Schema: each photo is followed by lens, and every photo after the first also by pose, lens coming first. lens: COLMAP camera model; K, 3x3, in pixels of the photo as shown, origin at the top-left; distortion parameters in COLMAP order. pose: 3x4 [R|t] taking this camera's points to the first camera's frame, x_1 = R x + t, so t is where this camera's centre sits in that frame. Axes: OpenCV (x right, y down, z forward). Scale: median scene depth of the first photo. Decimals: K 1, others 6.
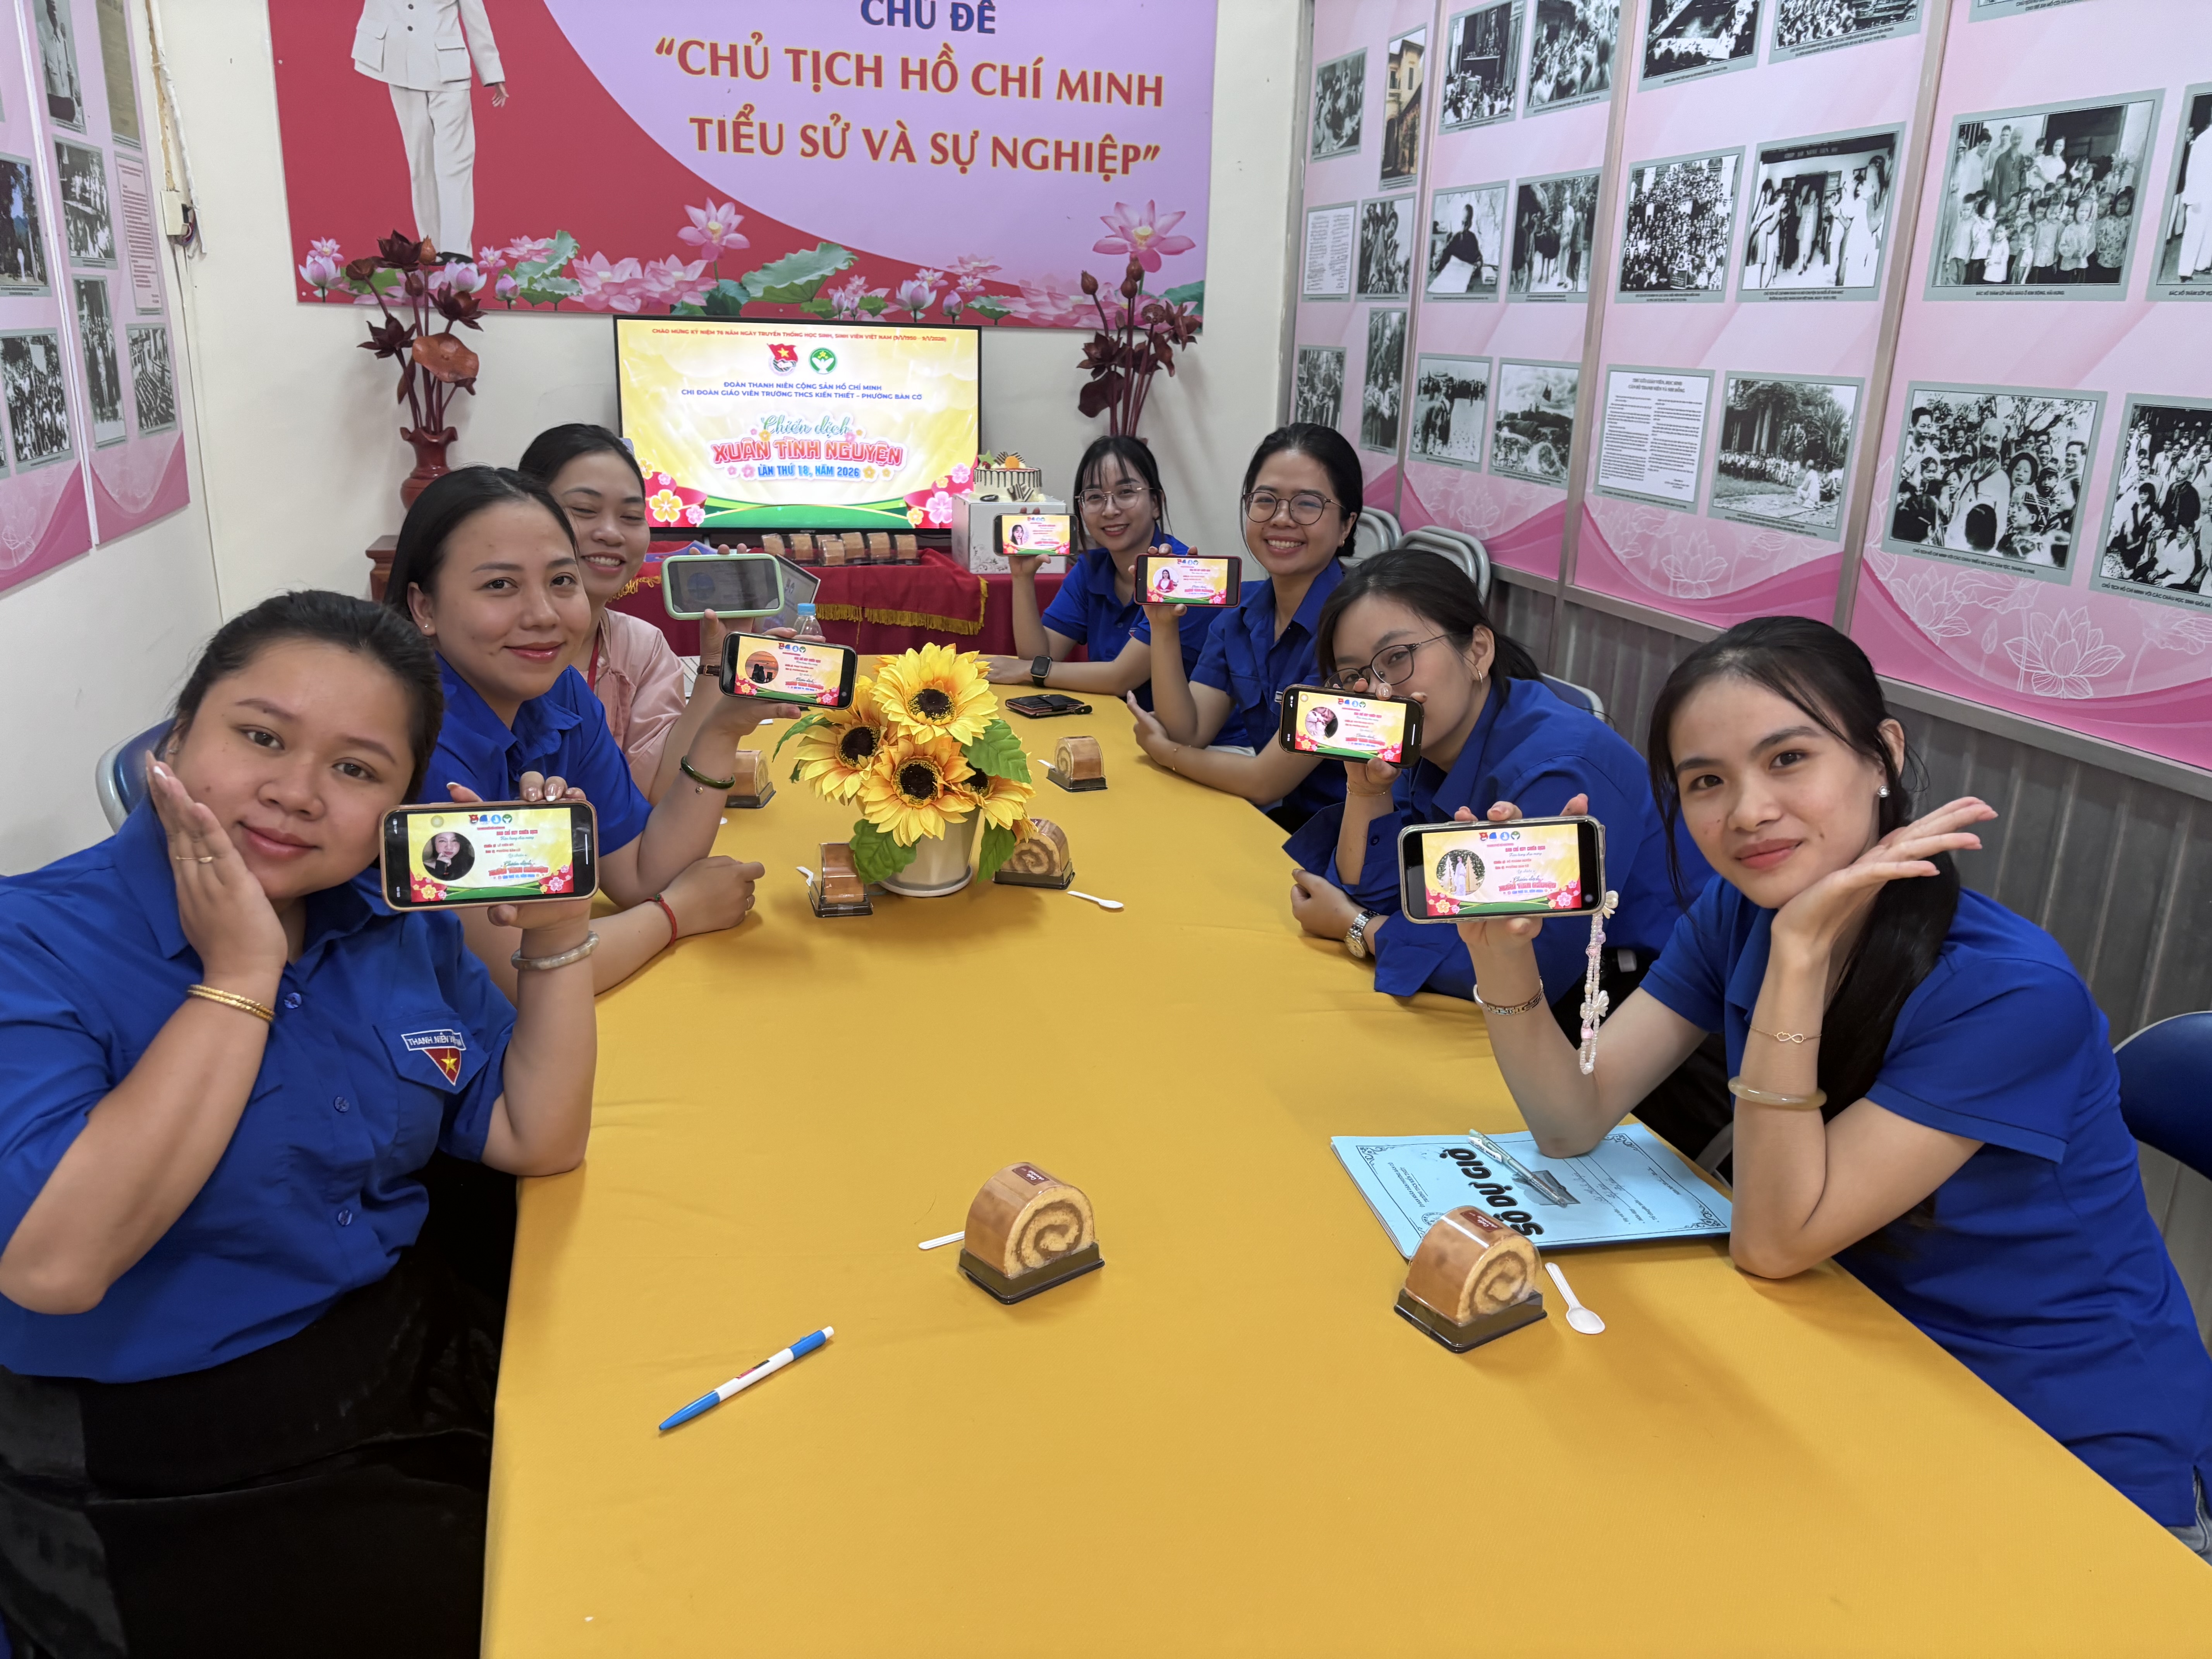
lens RADIAL K [[1672.6, 0, 1114.1], [0, 1672.6, 815.6], [0, 0, 1]] dist [0.036177, -0.037333]
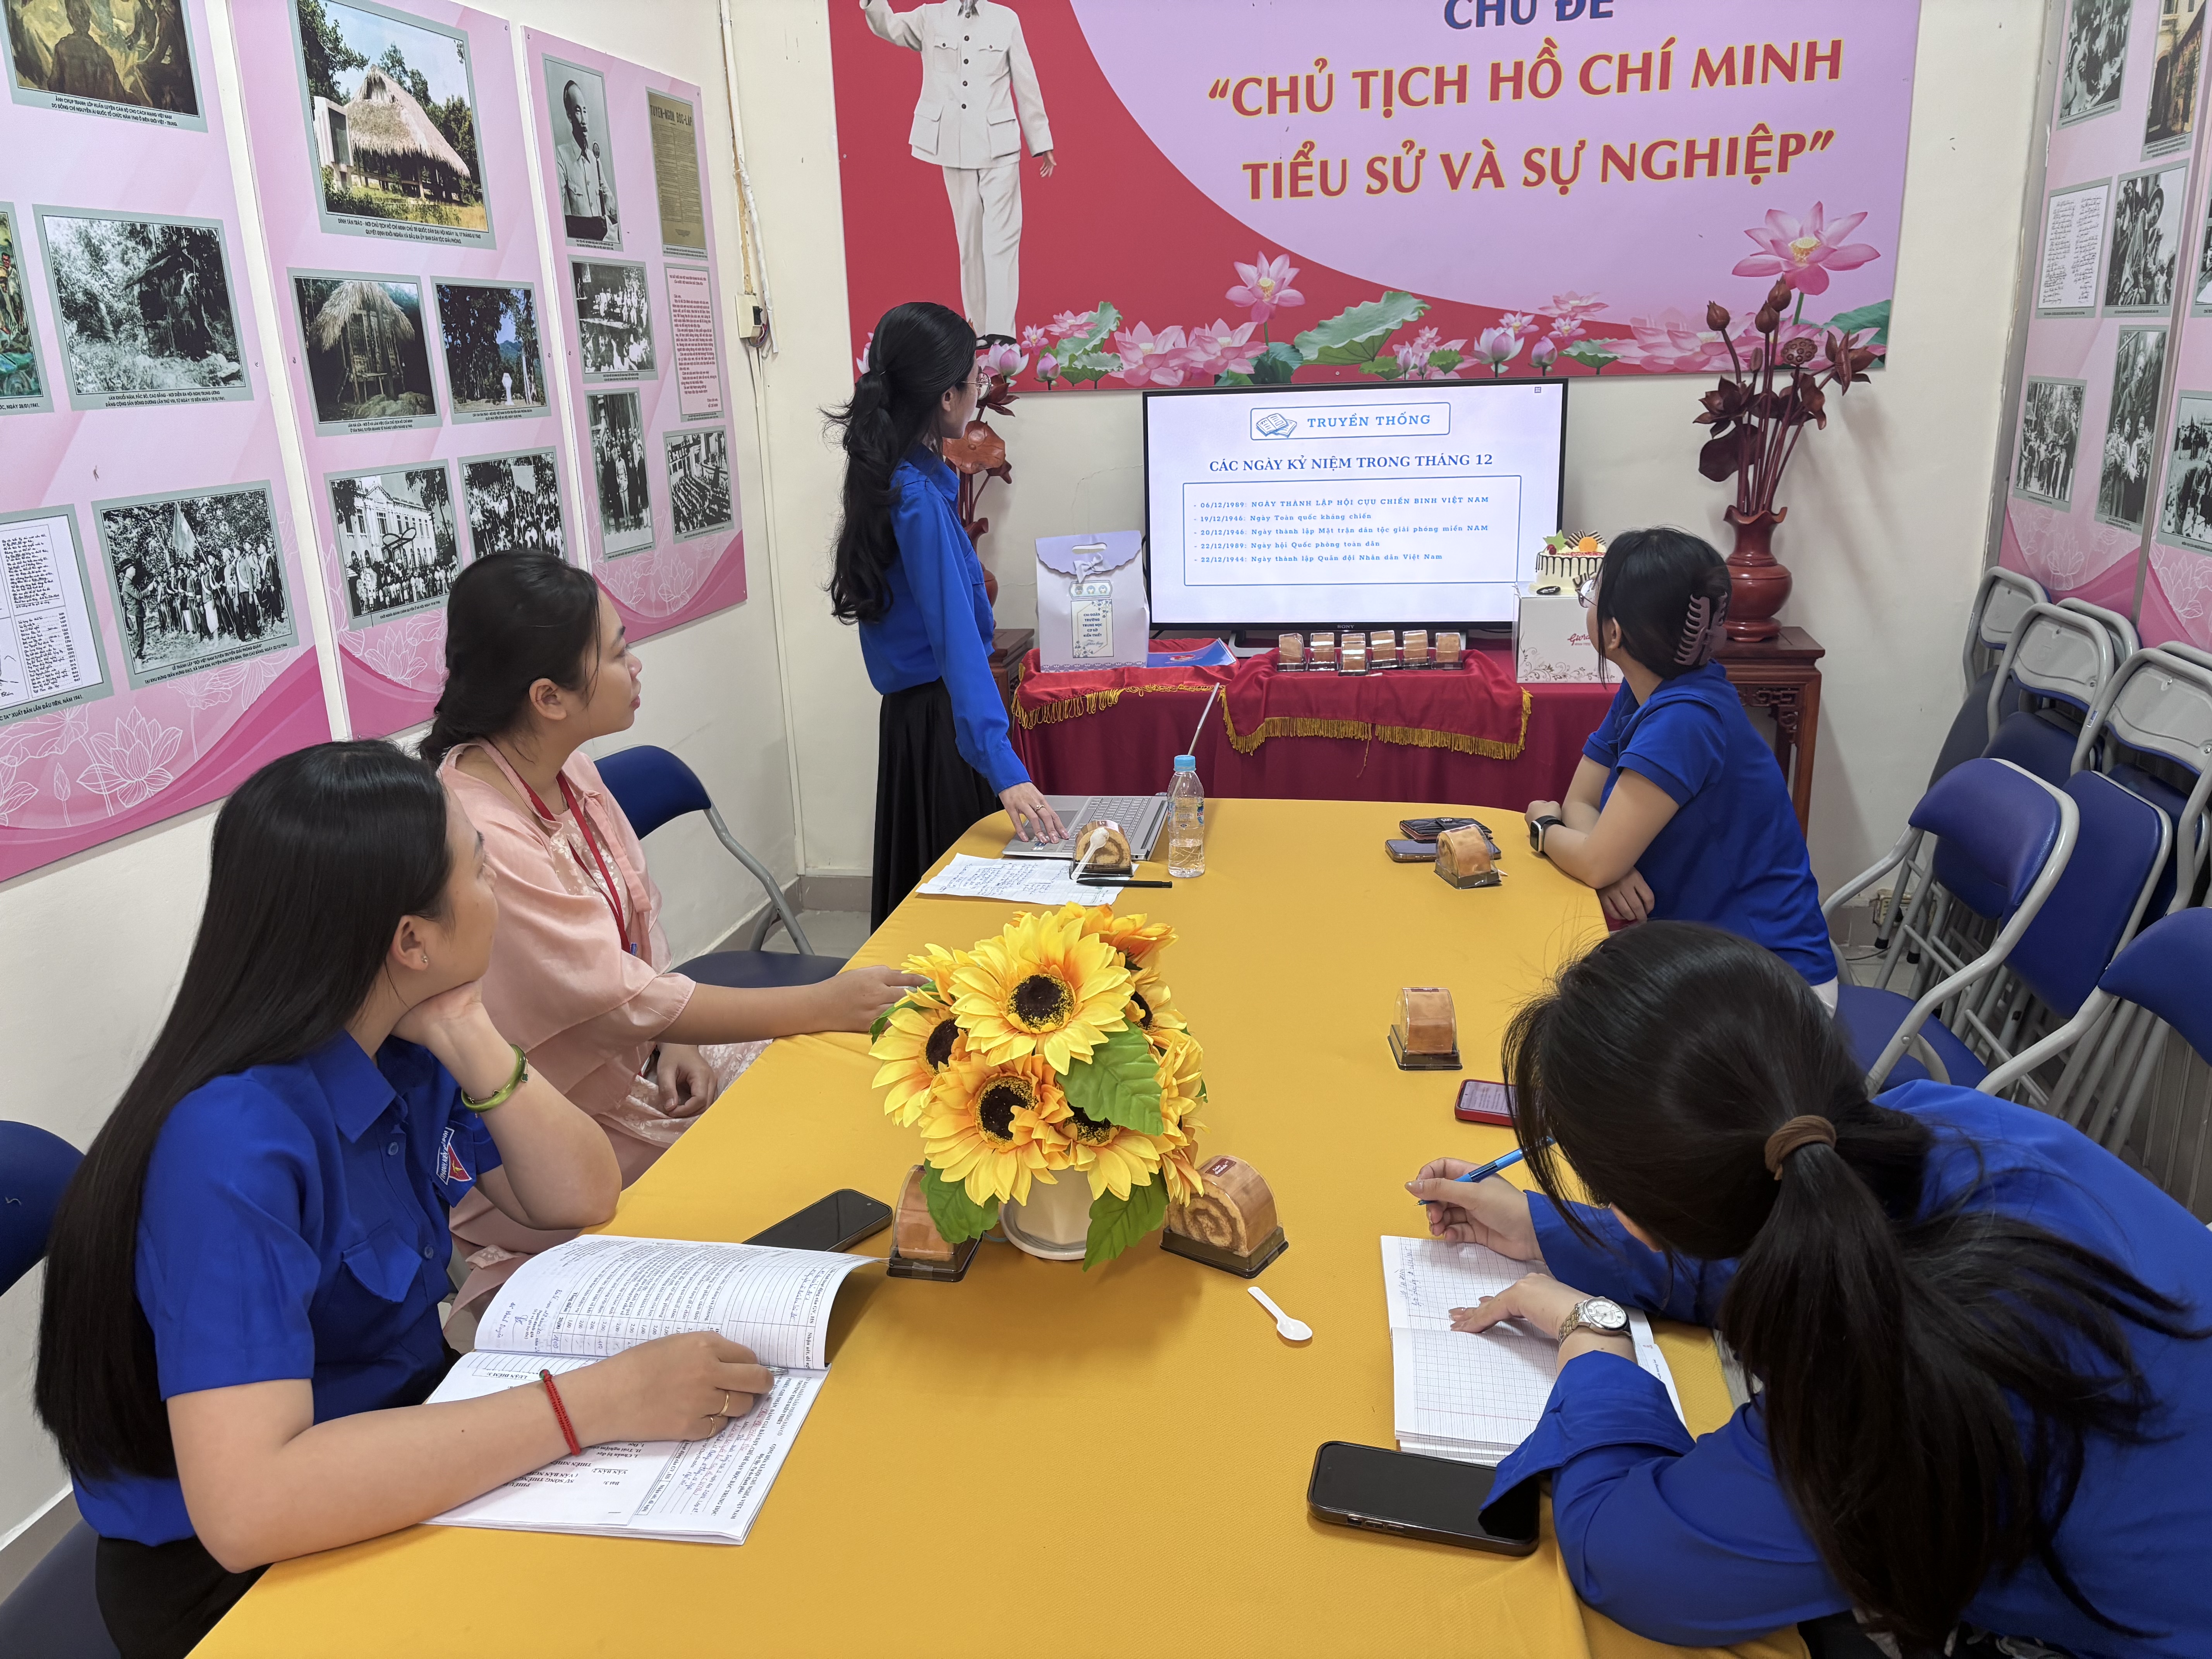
lens RADIAL K [[1672.6, 0, 1103.1], [0, 1672.6, 829.2], [0, 0, 1]] dist [0.036177, -0.037333]
pose [[0.893570, 0.067811, -0.443773, 0.098985], [-0.070941, 0.997435, 0.009567, -0.066383], [0.443283, 0.022933, 0.896088, 0.176209]]
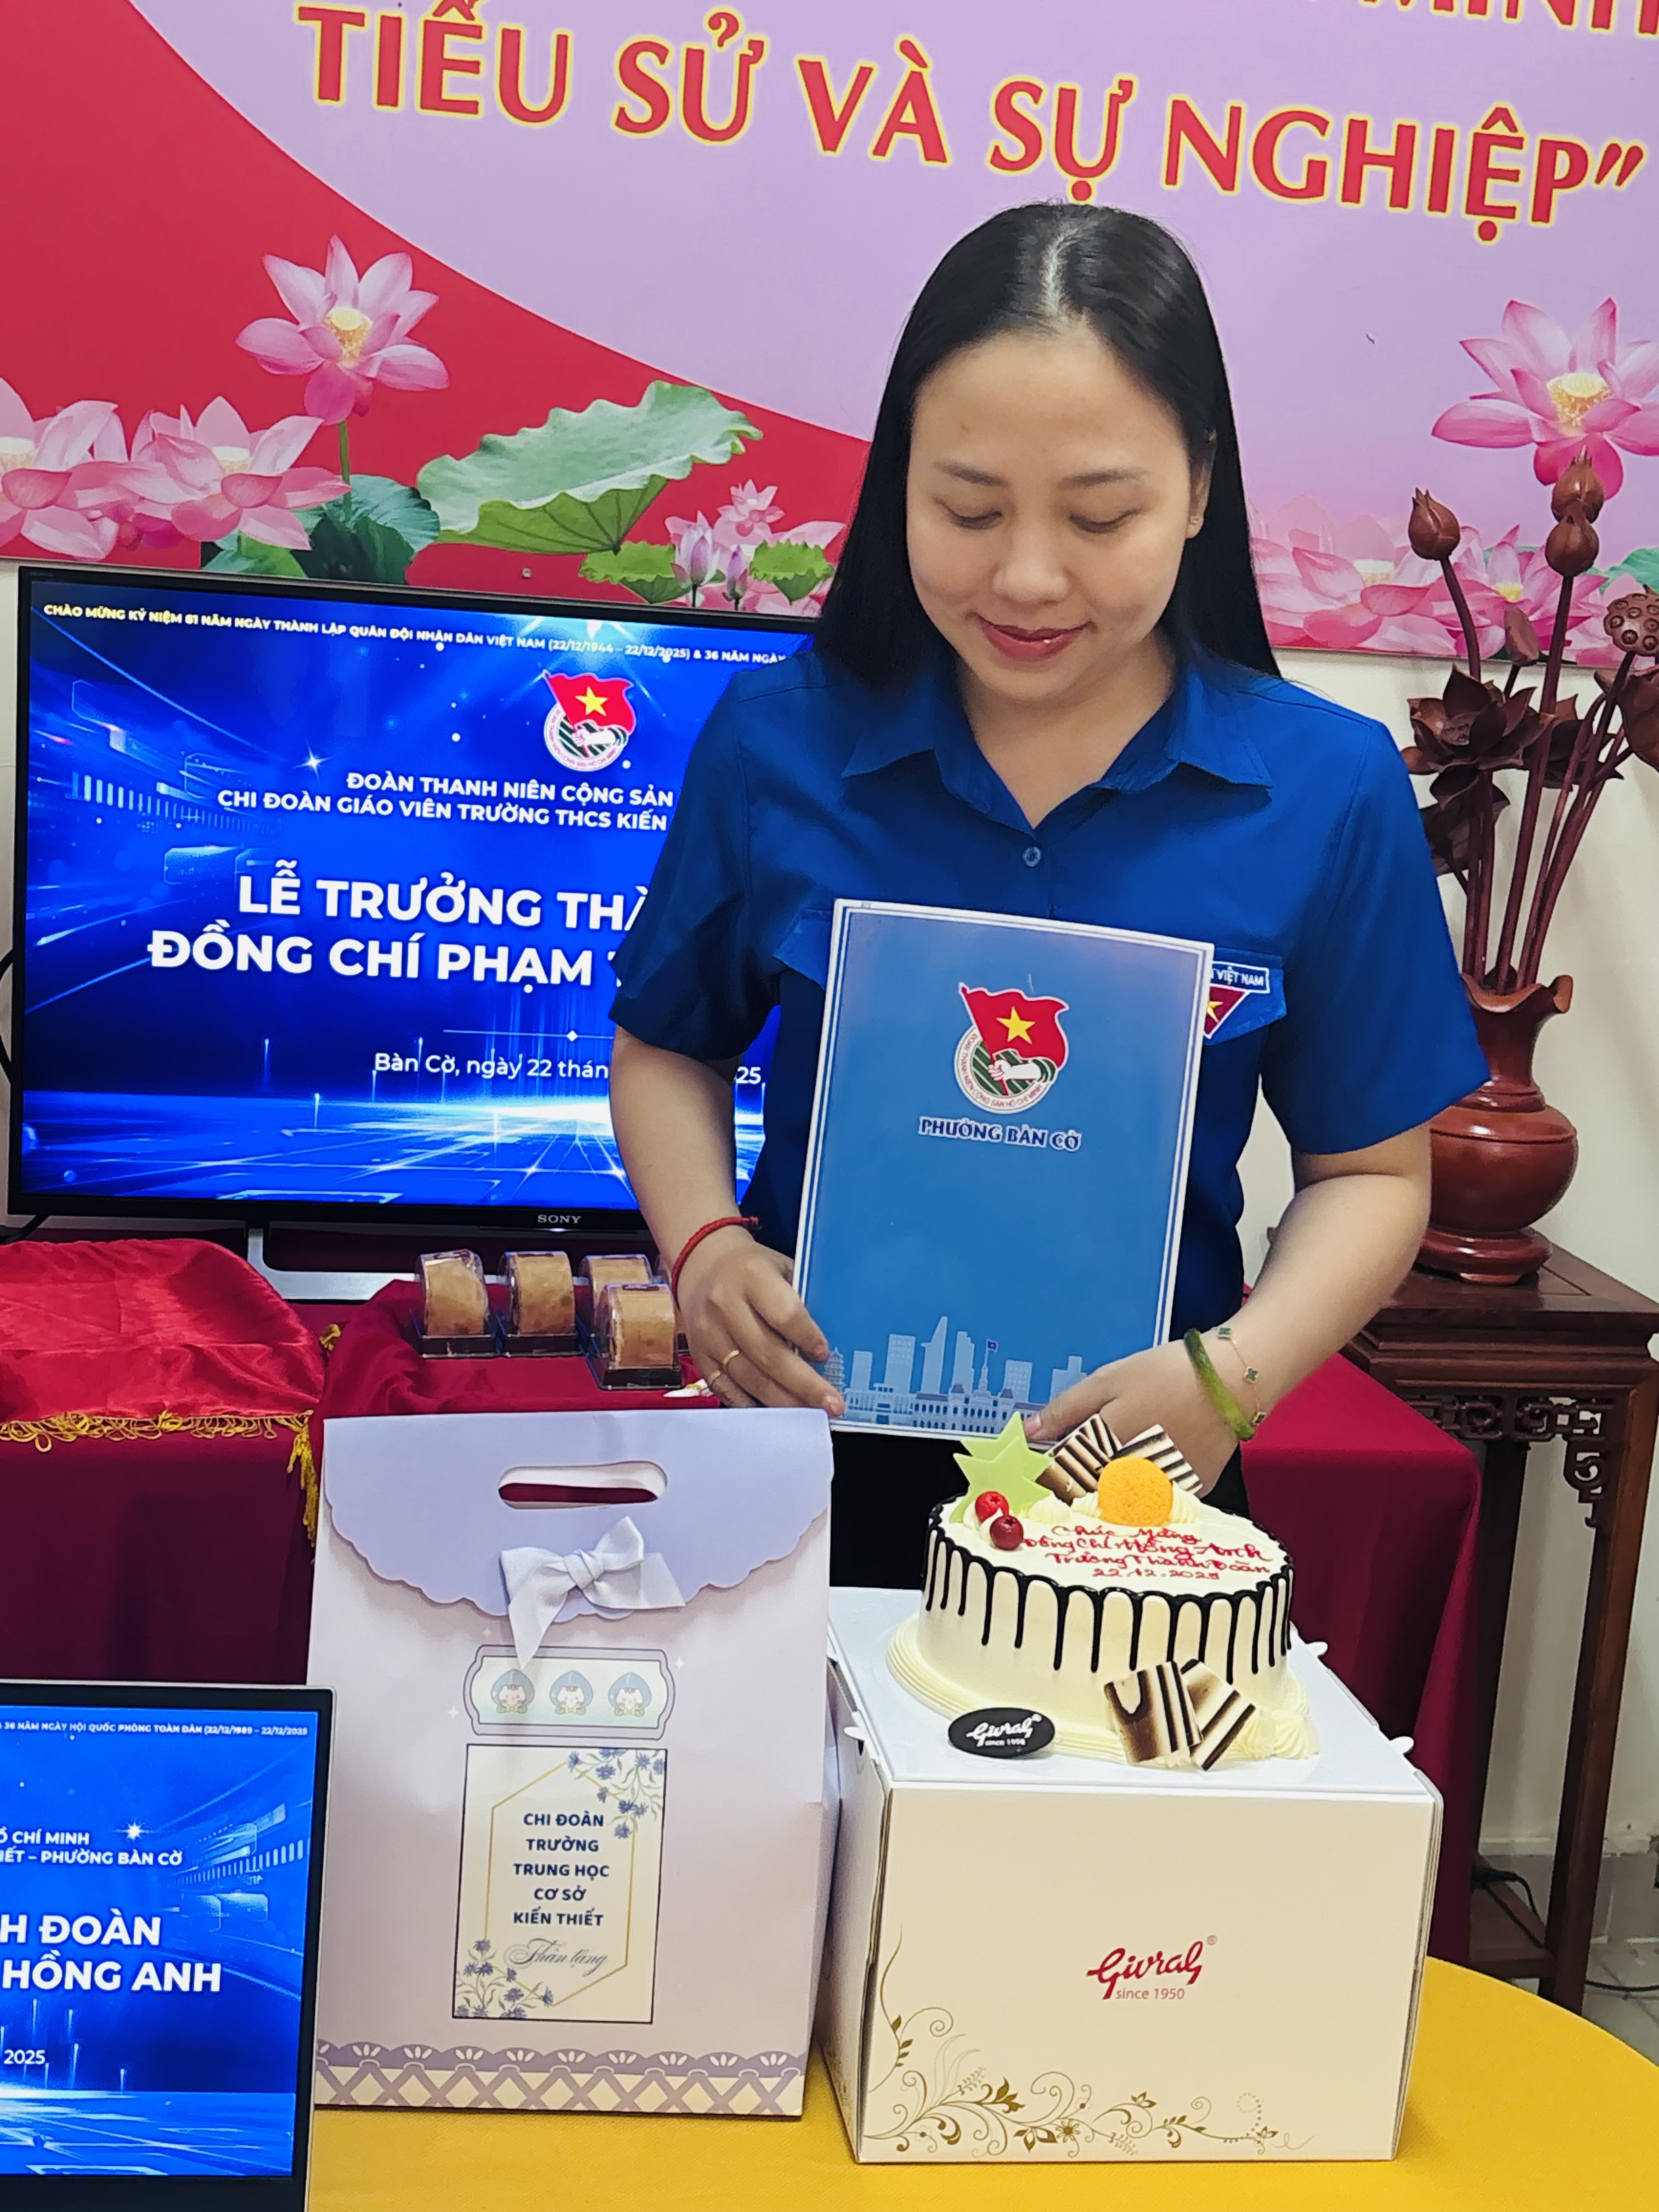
lens RADIAL K [[2885.6, 0, 818.1], [0, 2885.6, 1111.2], [0, 0, 1]] dist [0.081387, 0.000000]
pose [[0.996304, 0.048716, -0.070741, -0.095408], [-0.057122, 0.990869, -0.122128, -0.128530], [0.064146, 0.125717, 0.989990, 0.451253]]
